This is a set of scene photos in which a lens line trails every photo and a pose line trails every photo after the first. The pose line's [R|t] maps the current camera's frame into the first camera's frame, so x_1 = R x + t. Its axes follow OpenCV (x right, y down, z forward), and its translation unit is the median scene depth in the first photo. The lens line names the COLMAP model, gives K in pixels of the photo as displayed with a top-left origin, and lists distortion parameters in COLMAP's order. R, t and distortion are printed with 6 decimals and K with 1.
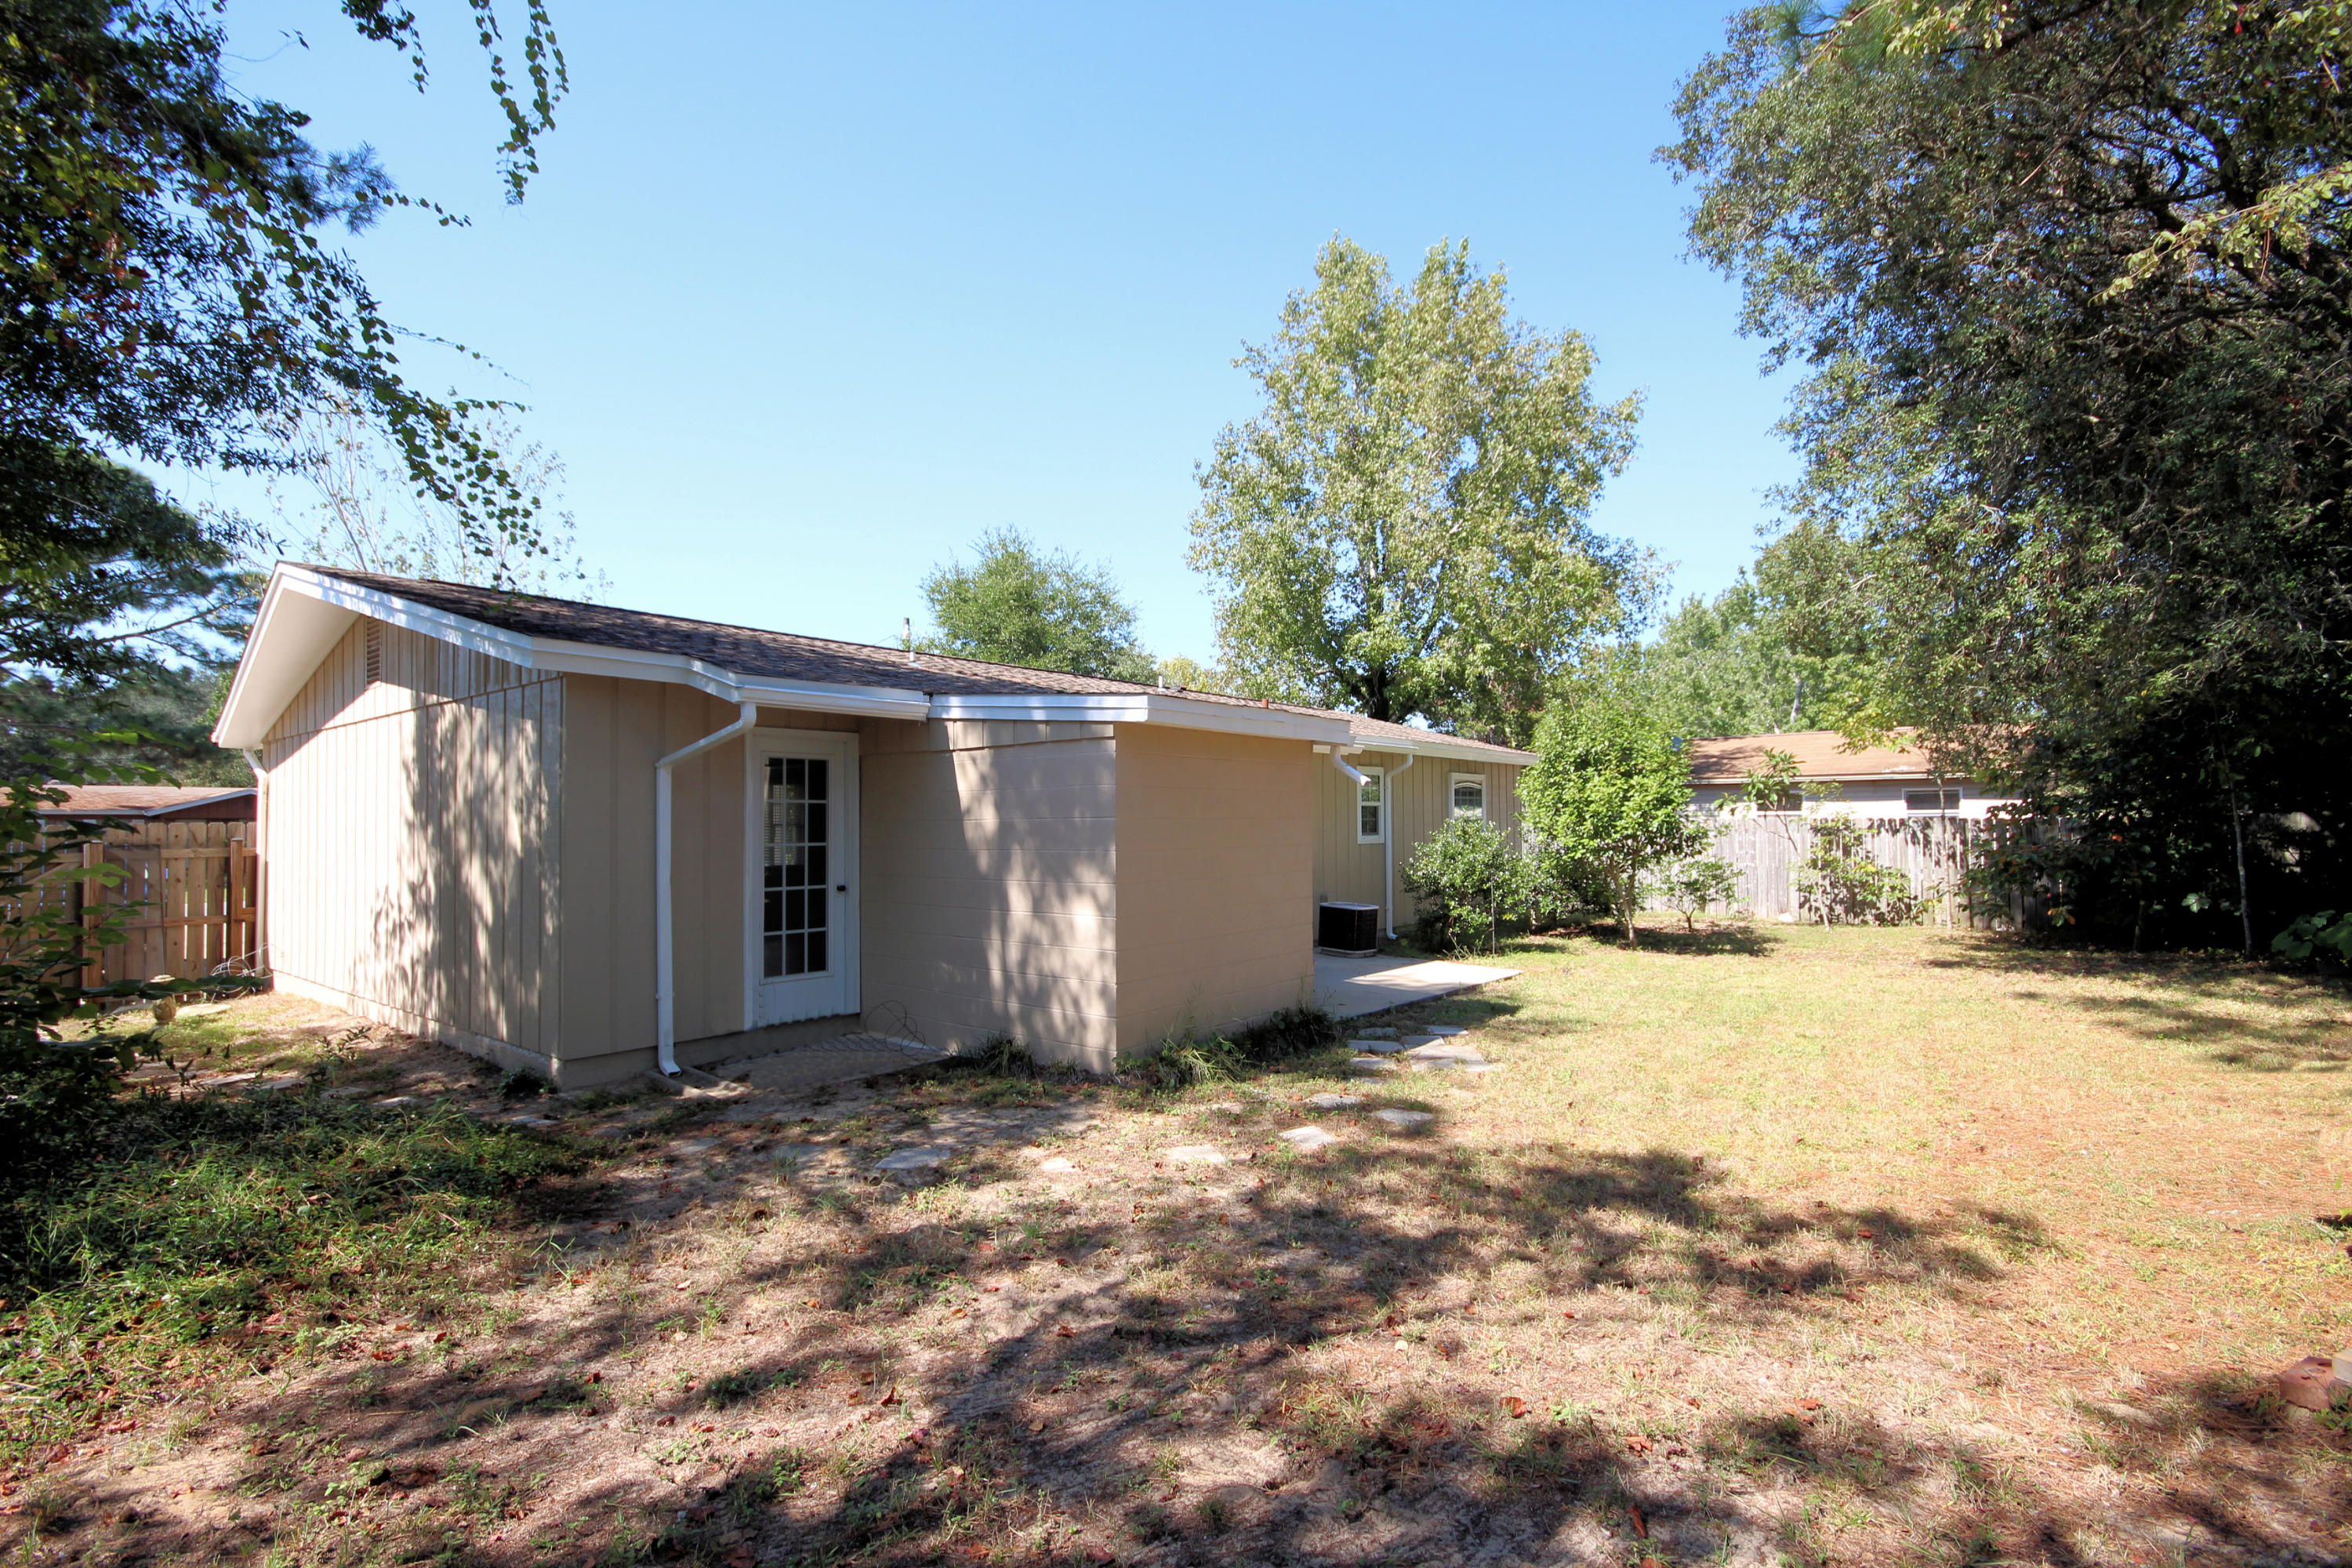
lens RADIAL K [[1086.2, 0, 1175.8], [0, 1086.2, 790.2], [0, 0, 1]] dist [0.001824, -0.006572]
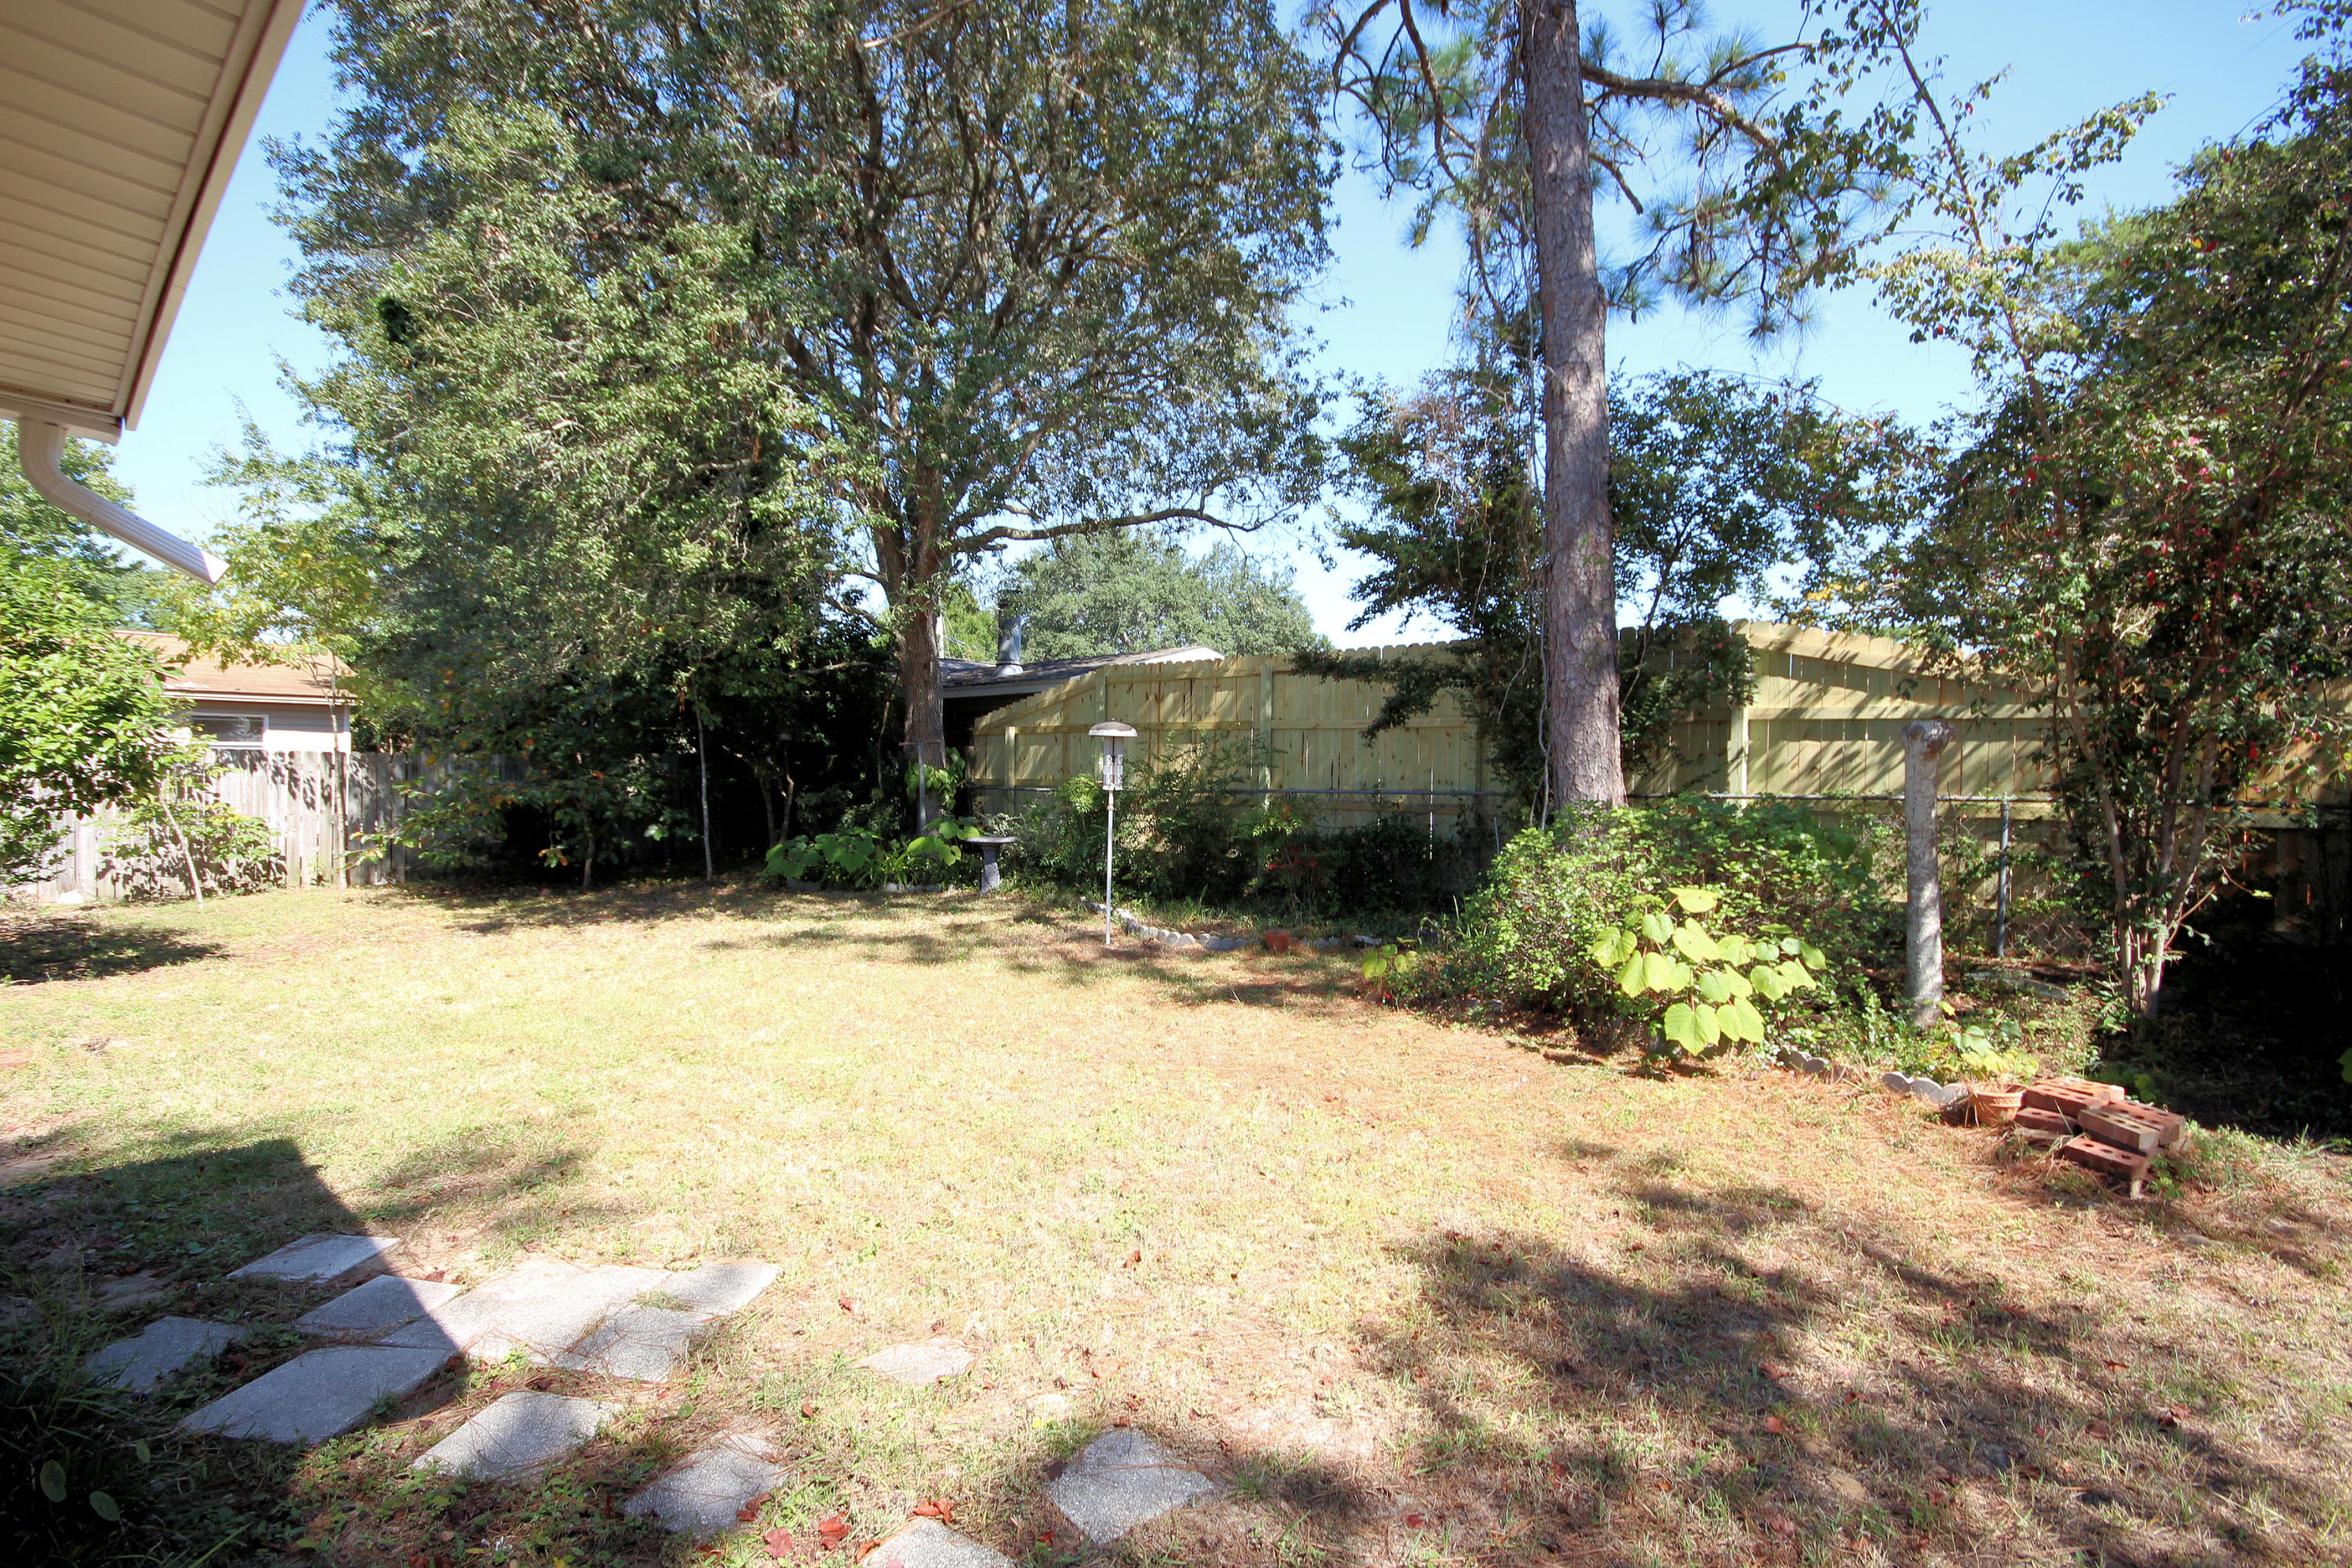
lens RADIAL K [[1086.2, 0, 1176.5], [0, 1086.2, 773.1], [0, 0, 1]] dist [0.001824, -0.006572]
pose [[0.040700, -0.013401, 0.999082, -0.104653], [-0.030279, 0.999434, 0.014639, 0.020595], [-0.998713, -0.030847, 0.040271, 0.586948]]
